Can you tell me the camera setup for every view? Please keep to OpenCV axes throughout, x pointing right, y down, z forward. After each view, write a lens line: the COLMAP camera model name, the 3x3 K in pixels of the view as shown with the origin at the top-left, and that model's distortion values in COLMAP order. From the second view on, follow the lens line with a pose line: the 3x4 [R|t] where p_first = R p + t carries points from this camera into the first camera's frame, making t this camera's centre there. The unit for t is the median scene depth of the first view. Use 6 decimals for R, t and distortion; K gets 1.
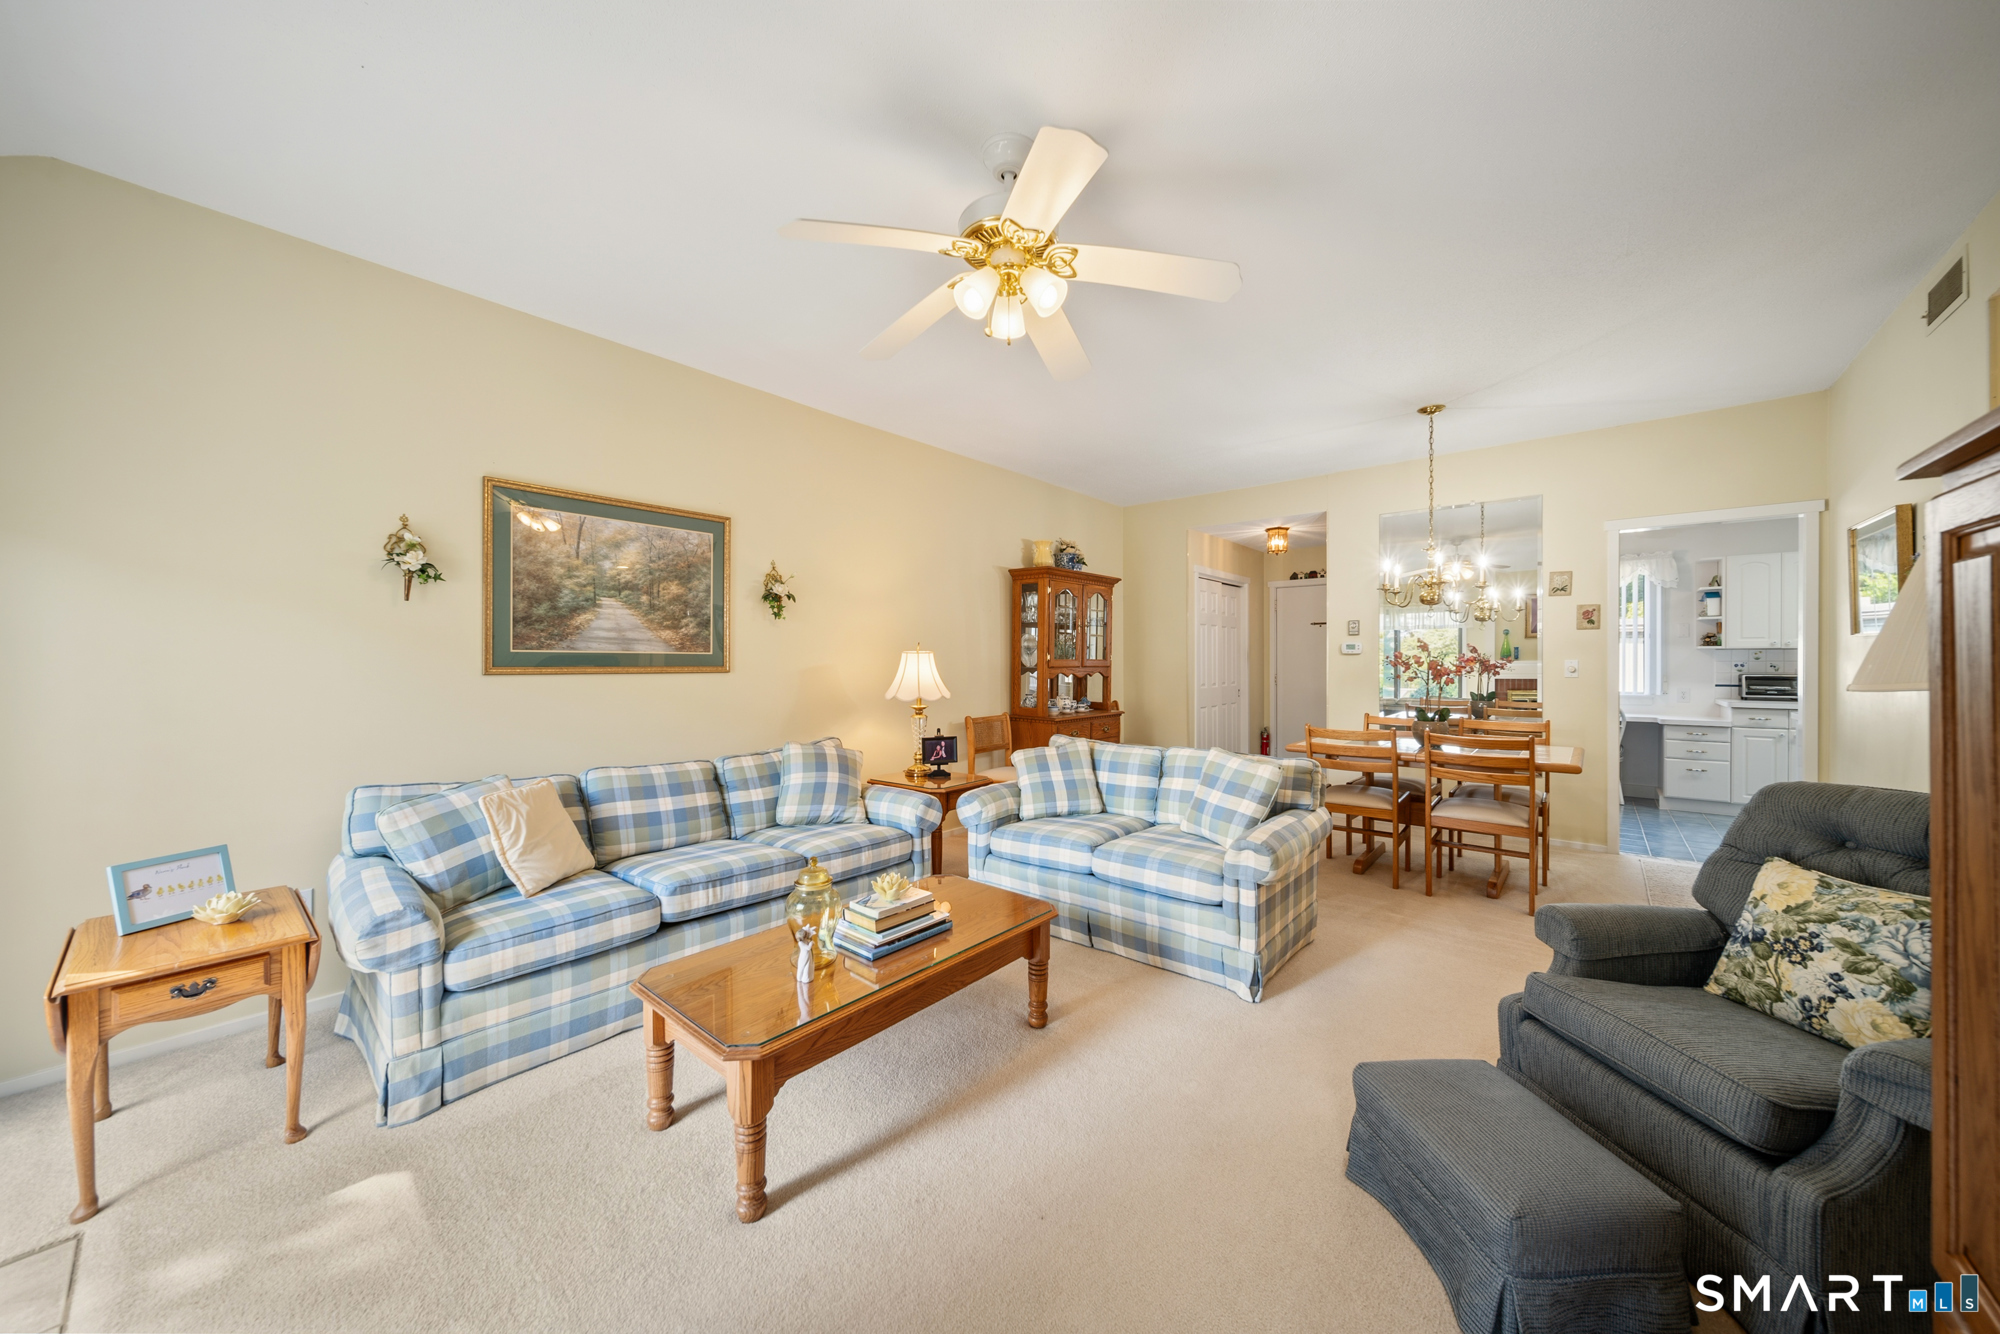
lens RADIAL K [[699.8, 0, 994.3], [0, 699.8, 662.2], [0, 0, 1]] dist [0.000387, 0.000015]
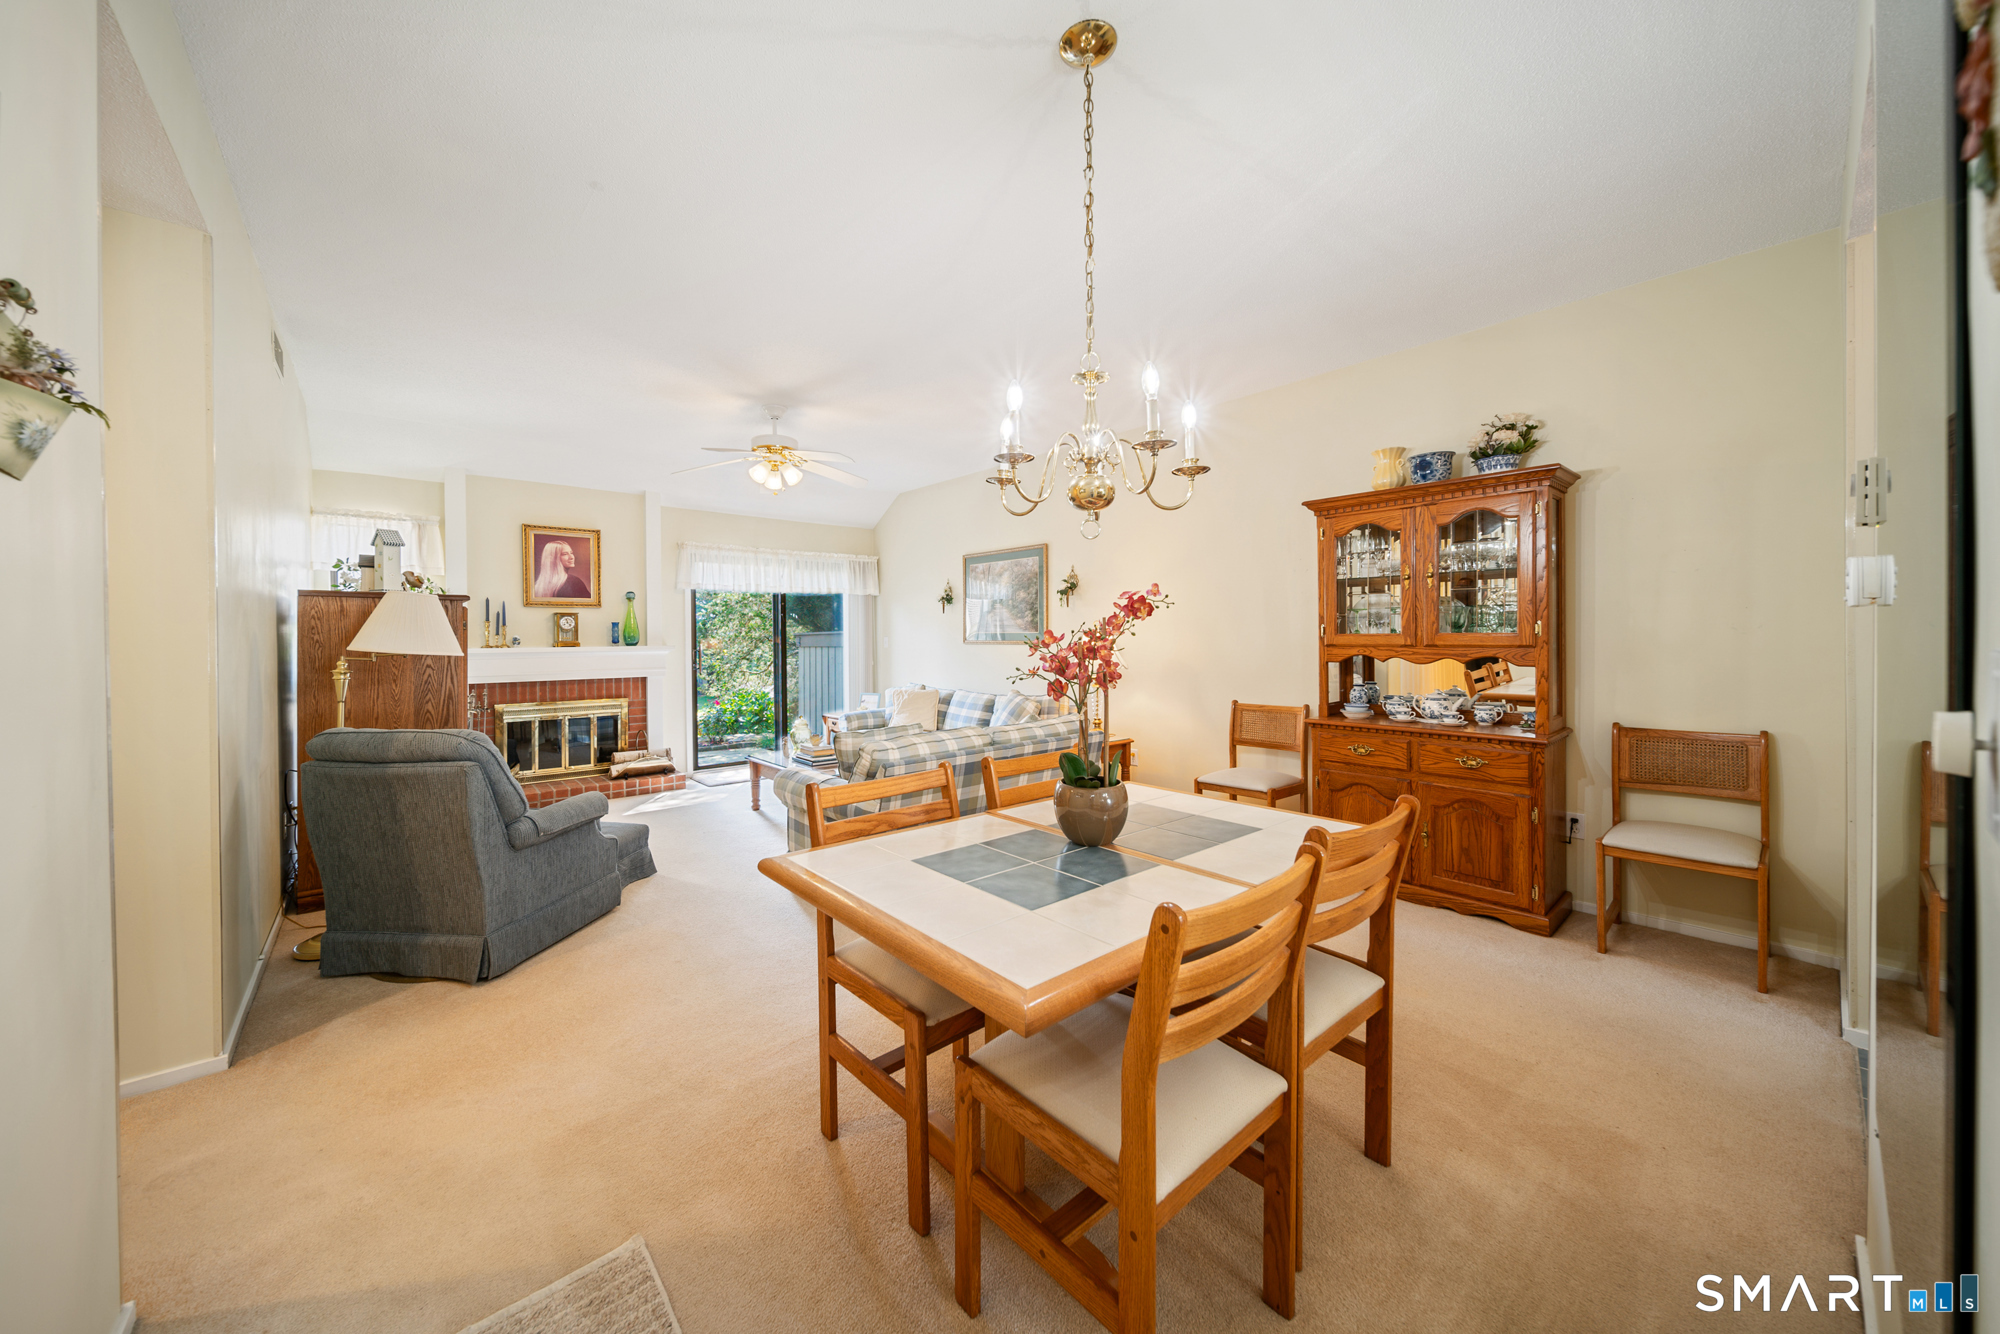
lens RADIAL K [[710.5, 0, 986.4], [0, 710.5, 644.0], [0, 0, 1]] dist [-0.000868, -0.000059]
pose [[-0.155544, 0.012665, -0.987748, 1.331225], [0.006406, 0.999910, 0.011812, -0.006168], [0.987808, -0.004490, -0.155611, 1.254581]]
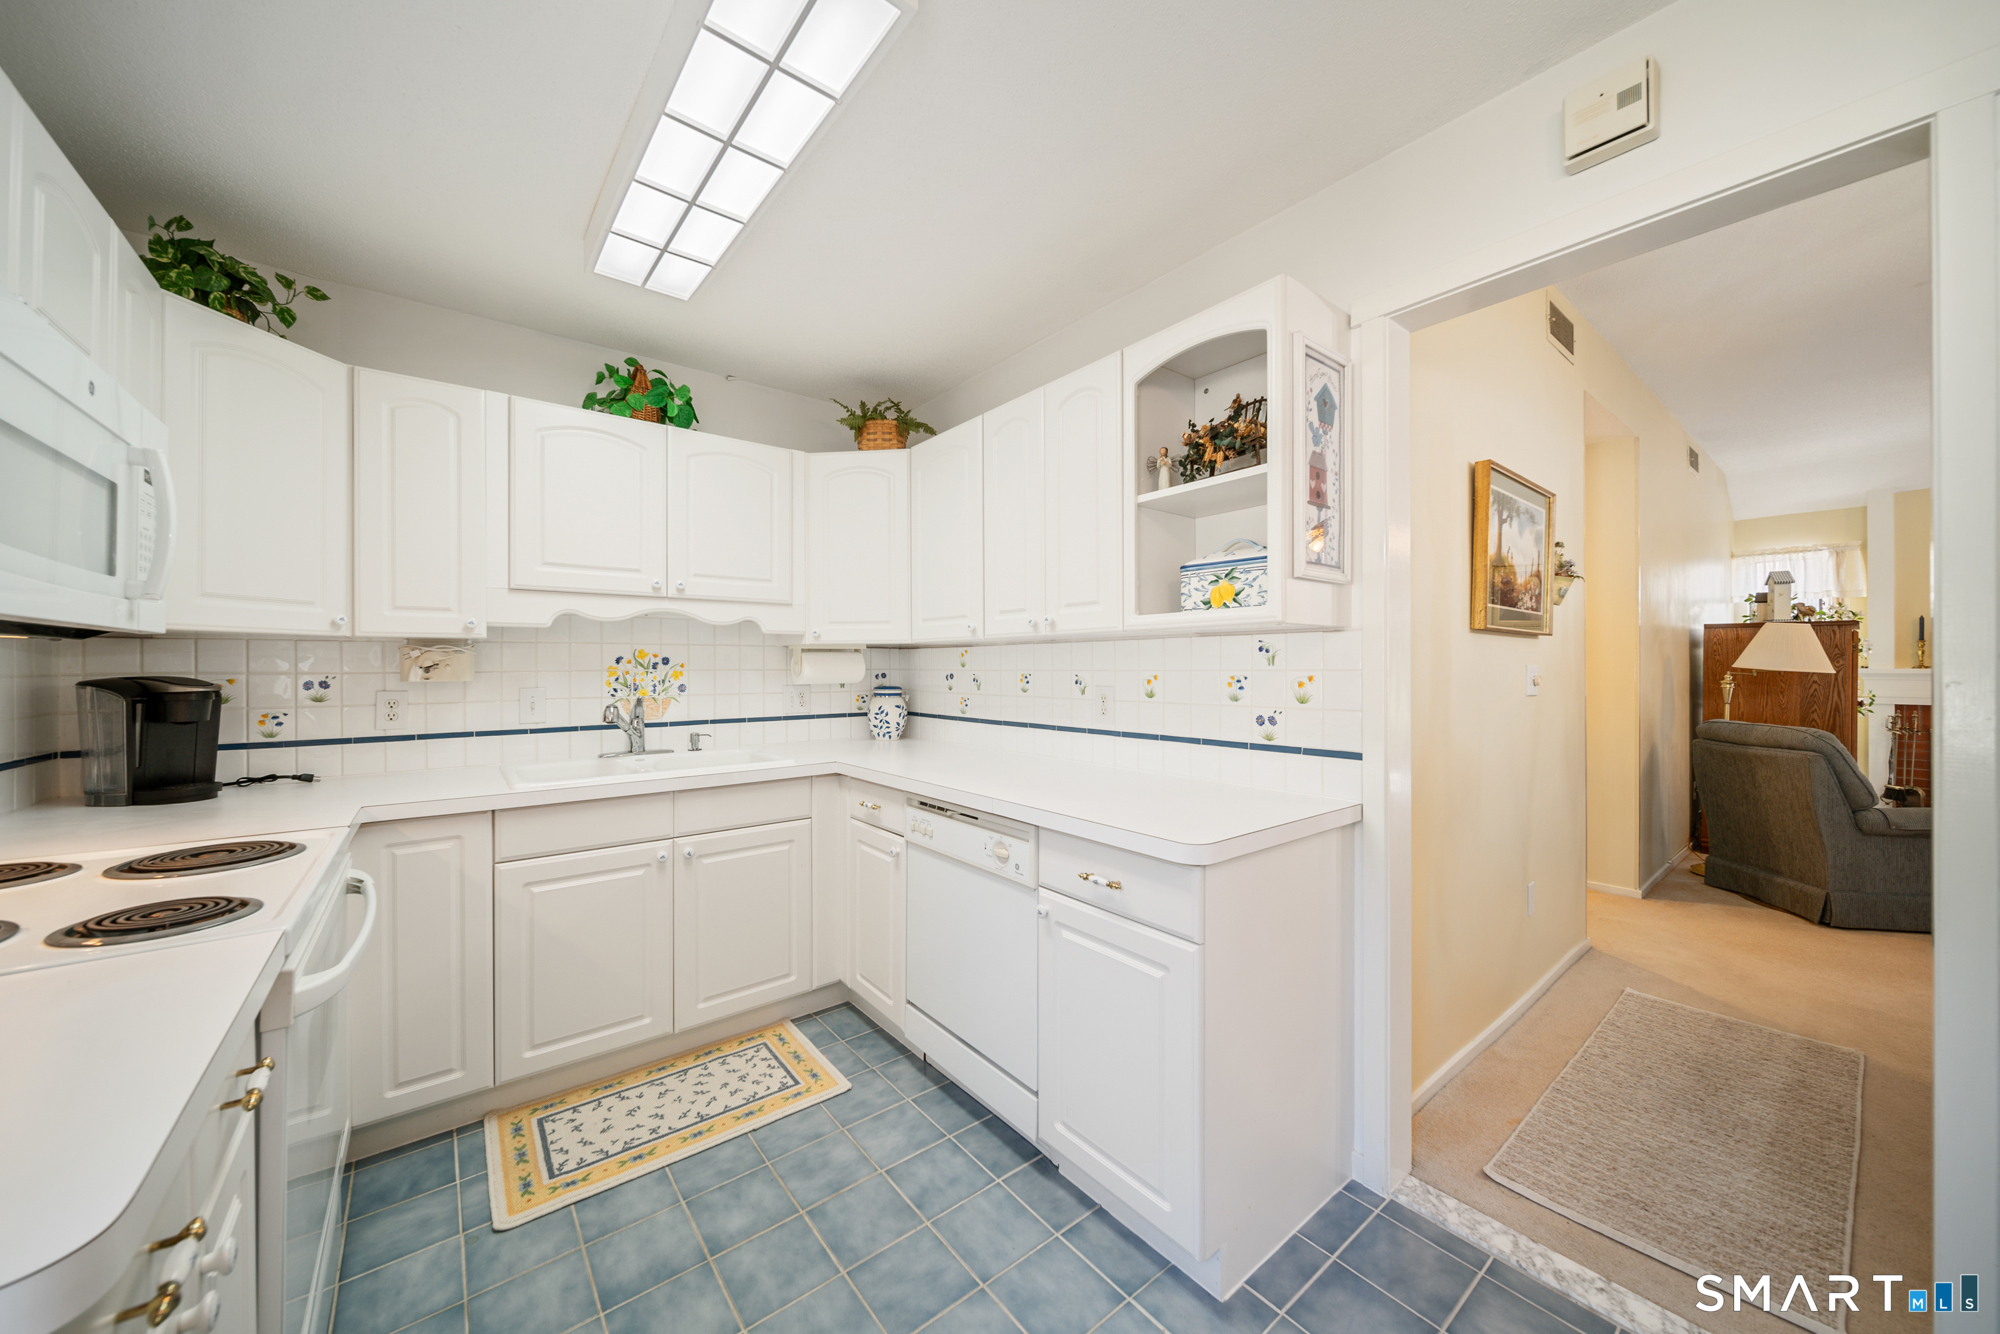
lens RADIAL K [[712.2, 0, 996.1], [0, 712.2, 661.5], [0, 0, 1]] dist [-0.000005, -0.000165]
pose [[-0.982978, 0.004306, 0.183673, 1.619553], [0.004306, 0.999991, -0.000399, -0.007632], [-0.183673, 0.000398, -0.982987, 1.793767]]
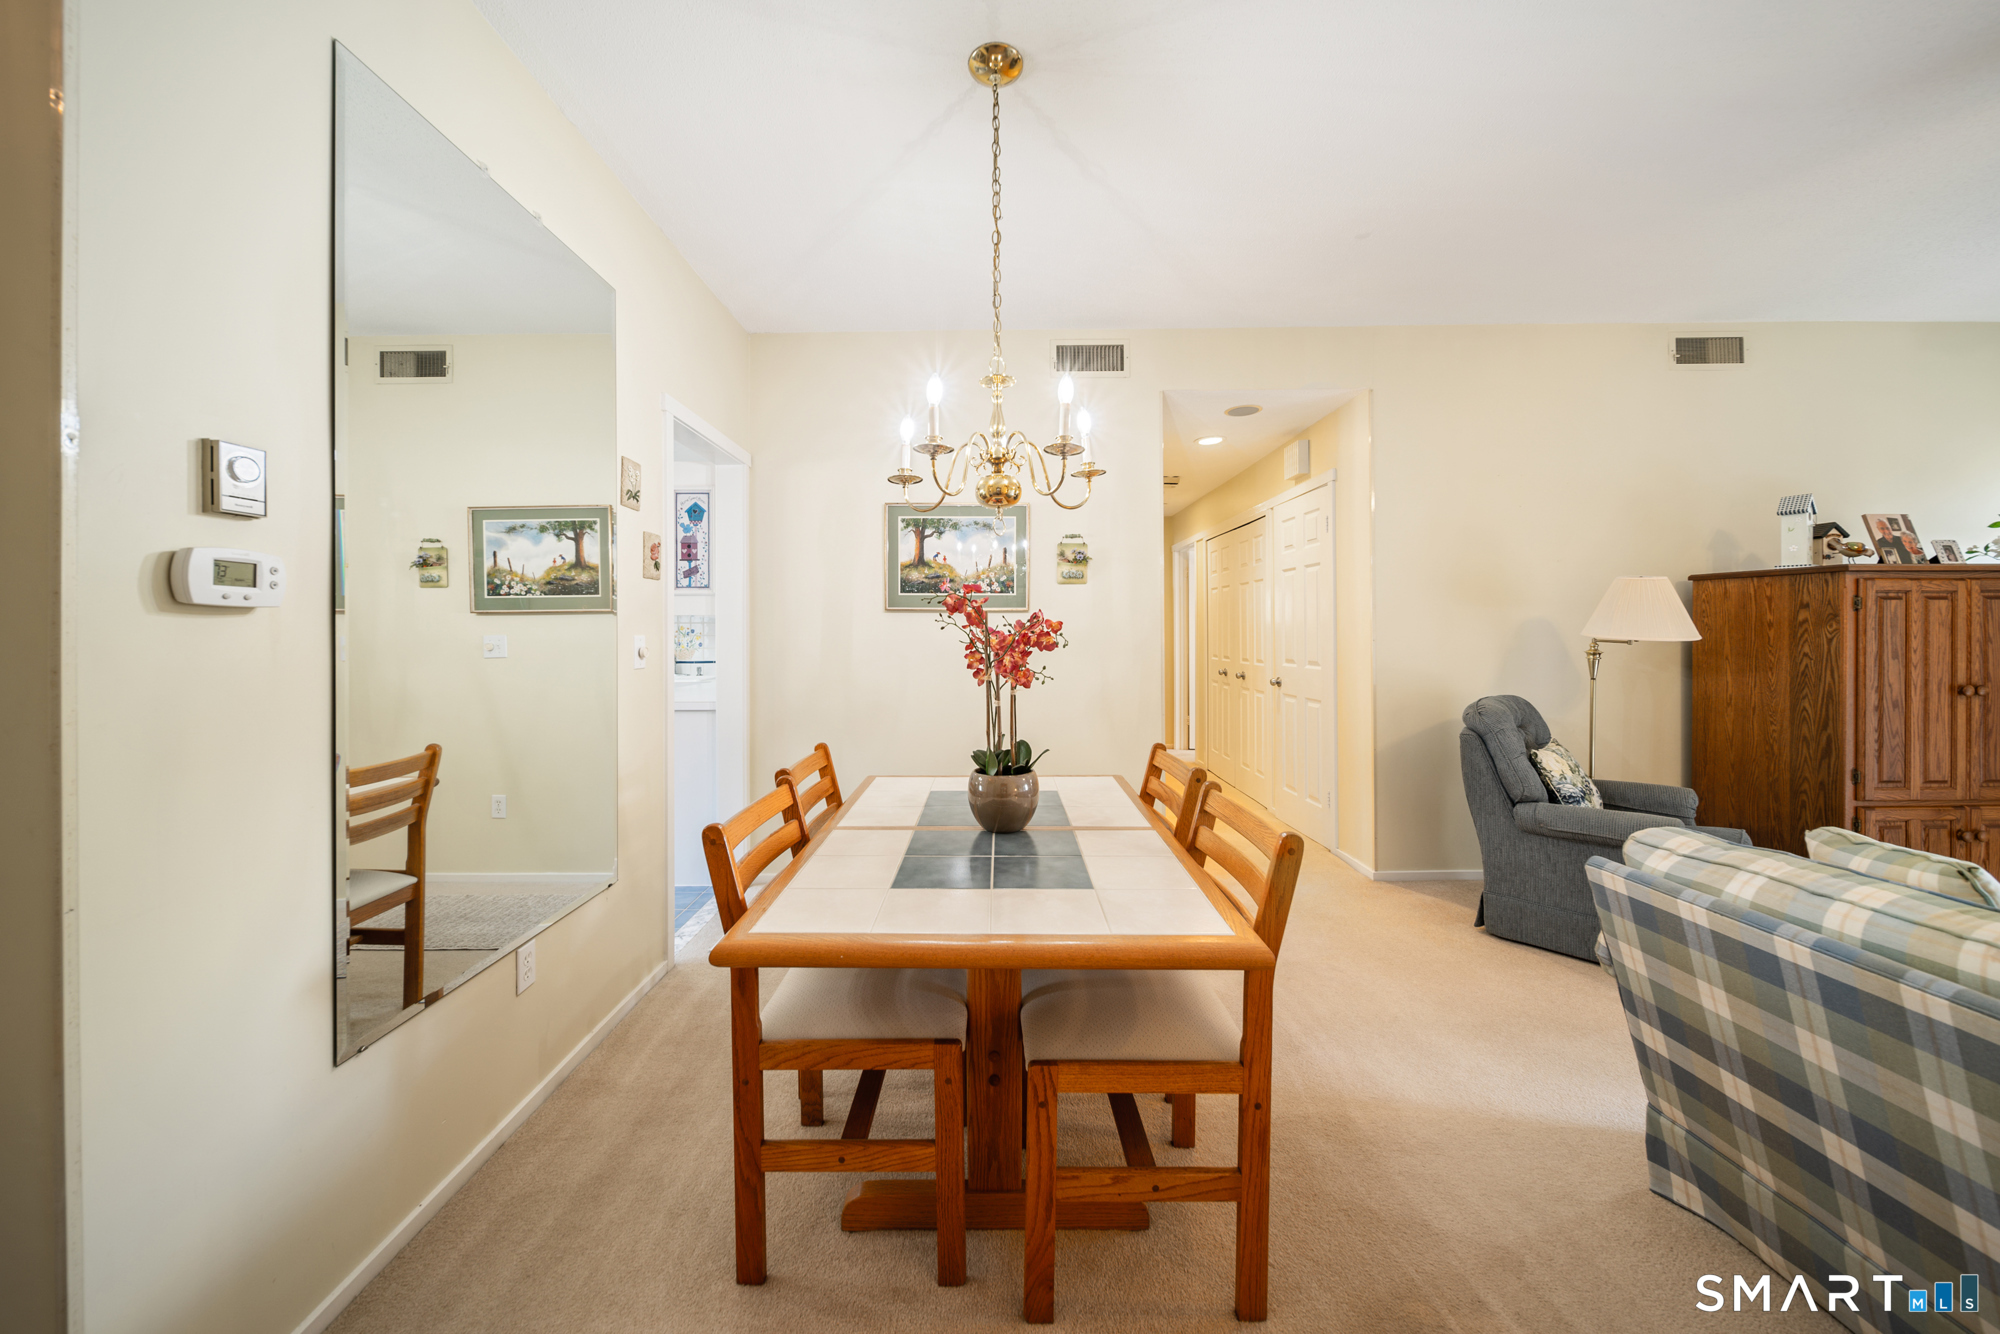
lens RADIAL K [[711.4, 0, 985.1], [0, 711.4, 628.2], [0, 0, 1]] dist [0.000320, 0.000075]
pose [[-0.648984, 0.008809, 0.760751, 0.366570], [0.009406, 0.999949, -0.003554, -0.004581], [-0.760744, 0.004849, -0.649034, 1.621025]]
